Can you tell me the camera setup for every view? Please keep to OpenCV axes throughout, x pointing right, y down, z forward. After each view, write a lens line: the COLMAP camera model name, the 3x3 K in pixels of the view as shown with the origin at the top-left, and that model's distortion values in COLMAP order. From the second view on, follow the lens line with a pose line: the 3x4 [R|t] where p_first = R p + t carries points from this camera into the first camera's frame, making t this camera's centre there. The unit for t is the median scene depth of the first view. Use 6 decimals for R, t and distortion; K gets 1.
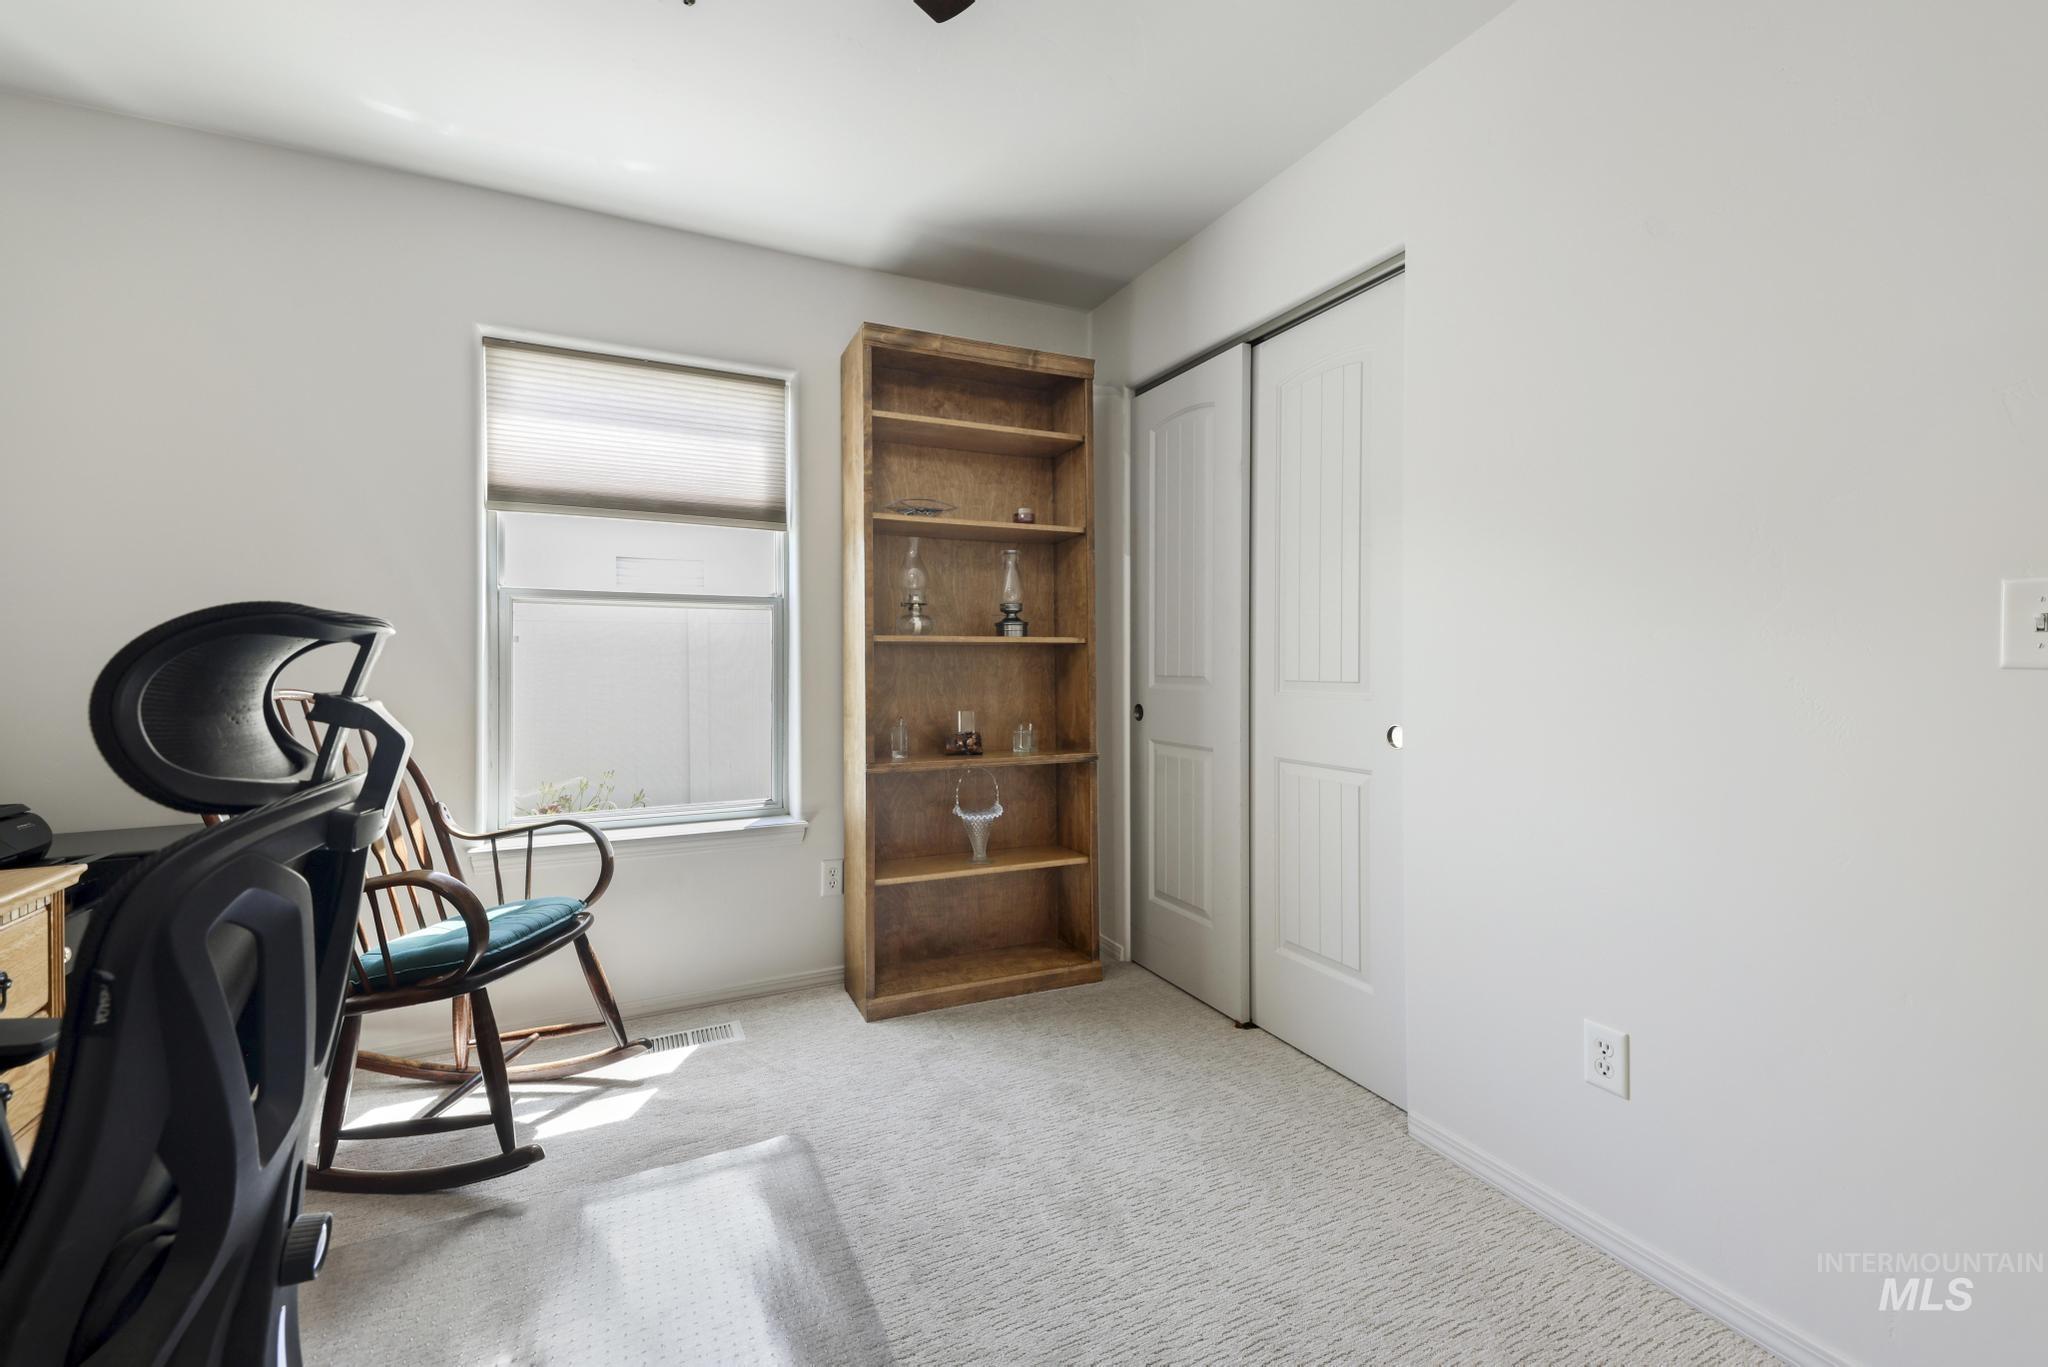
lens RADIAL K [[853.2, 0, 1020.8], [0, 853.2, 672.2], [0, 0, 1]] dist [0.025702, -0.000367]
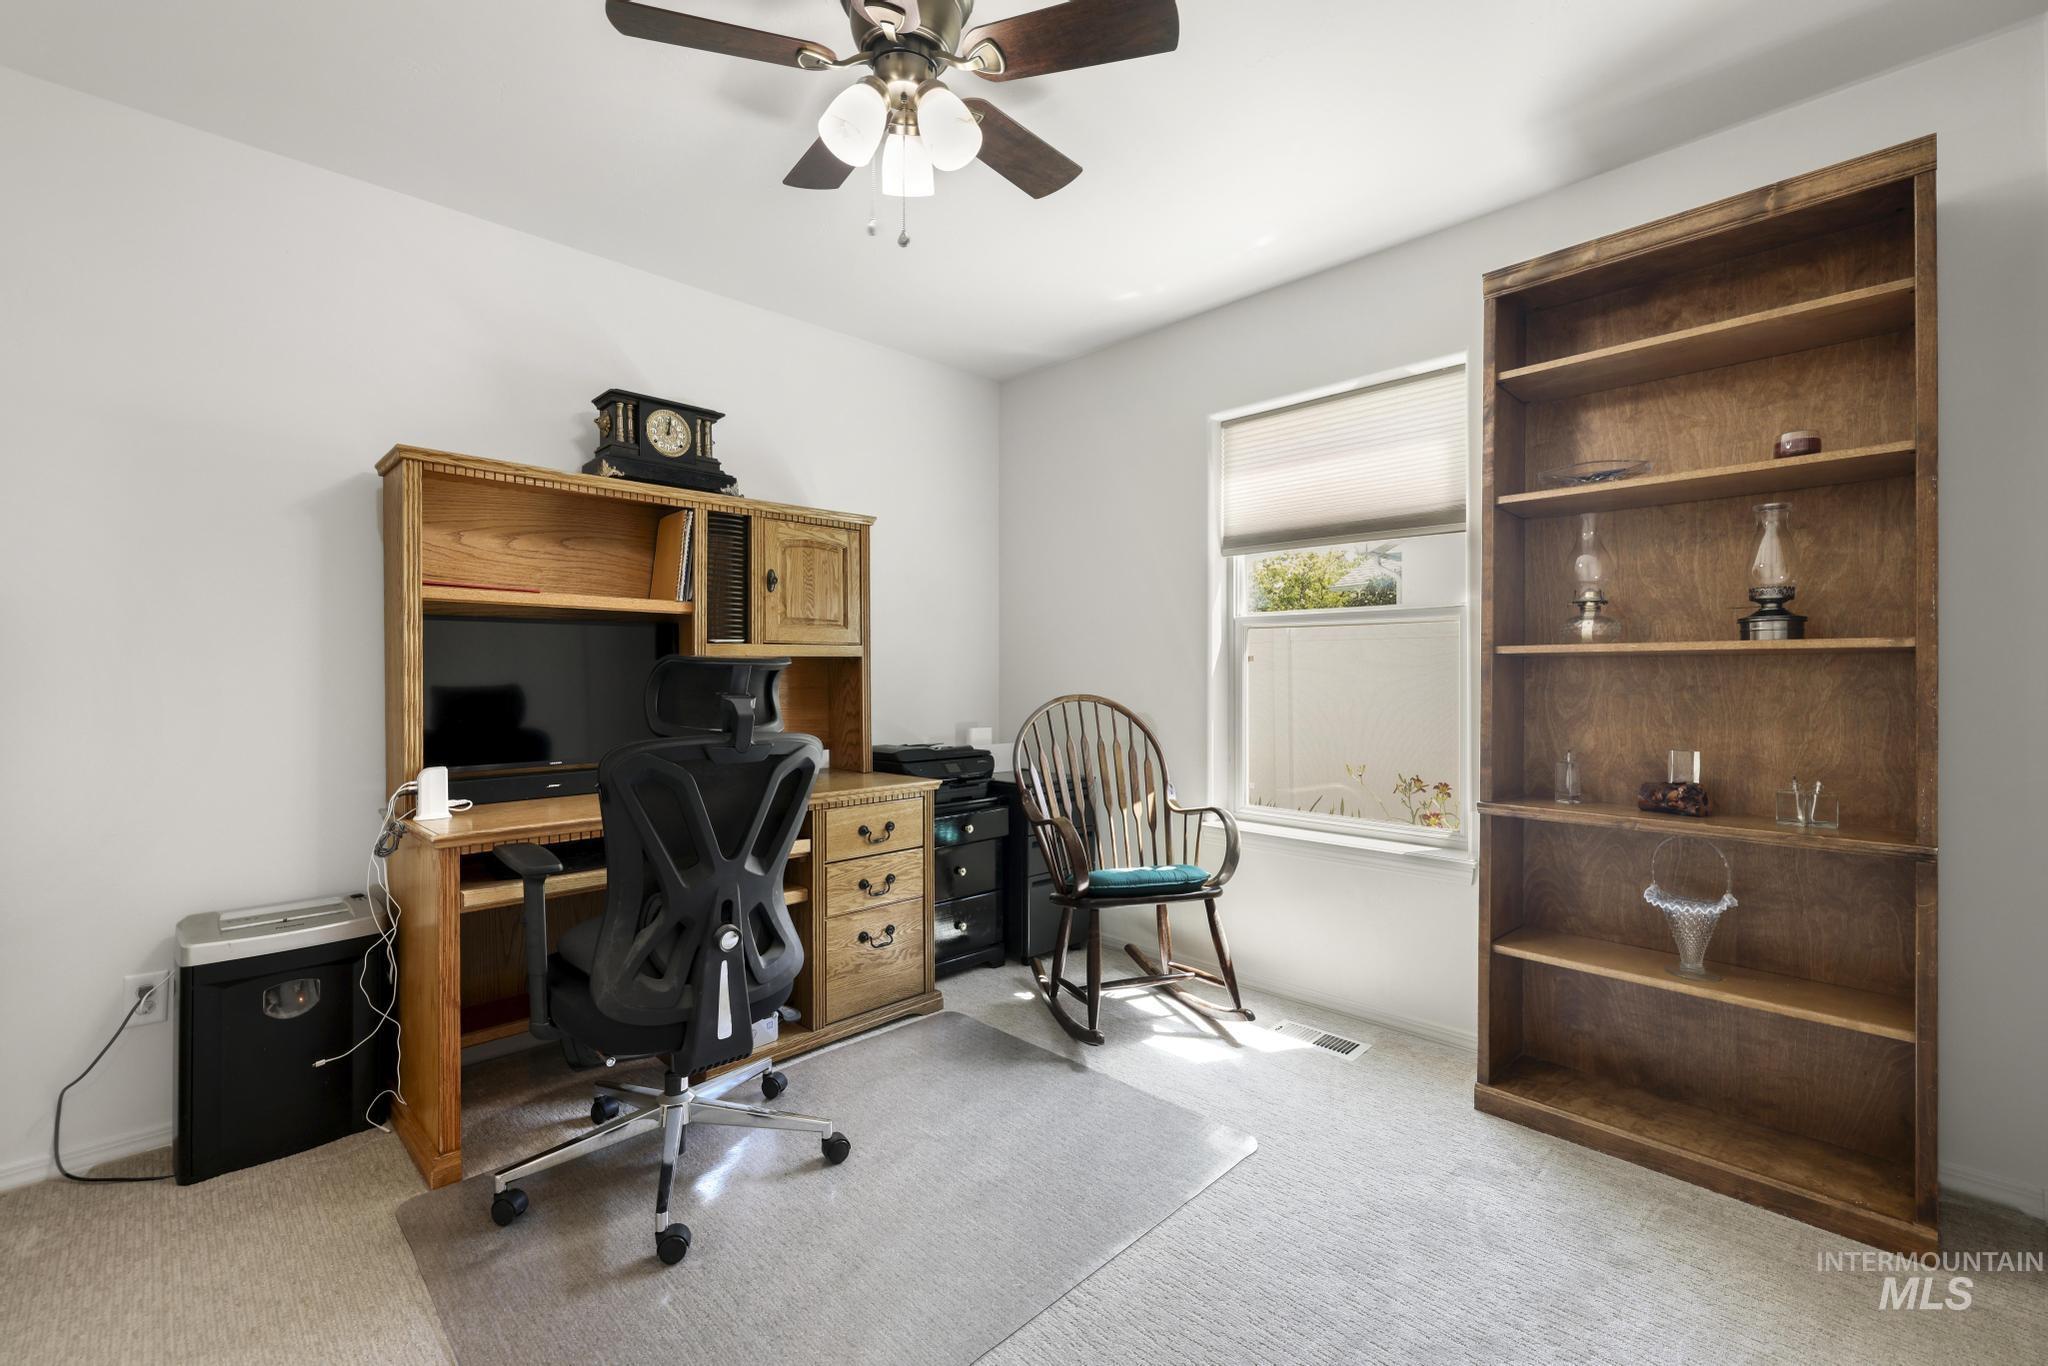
lens RADIAL K [[897.4, 0, 1044.0], [0, 897.4, 675.4], [0, 0, 1]] dist [0.000046, 0.000294]
pose [[0.321604, 0.002322, -0.946871, 0.463575], [-0.012414, 0.999921, -0.001764, -0.007570], [0.946793, 0.012322, 0.321608, 0.283742]]
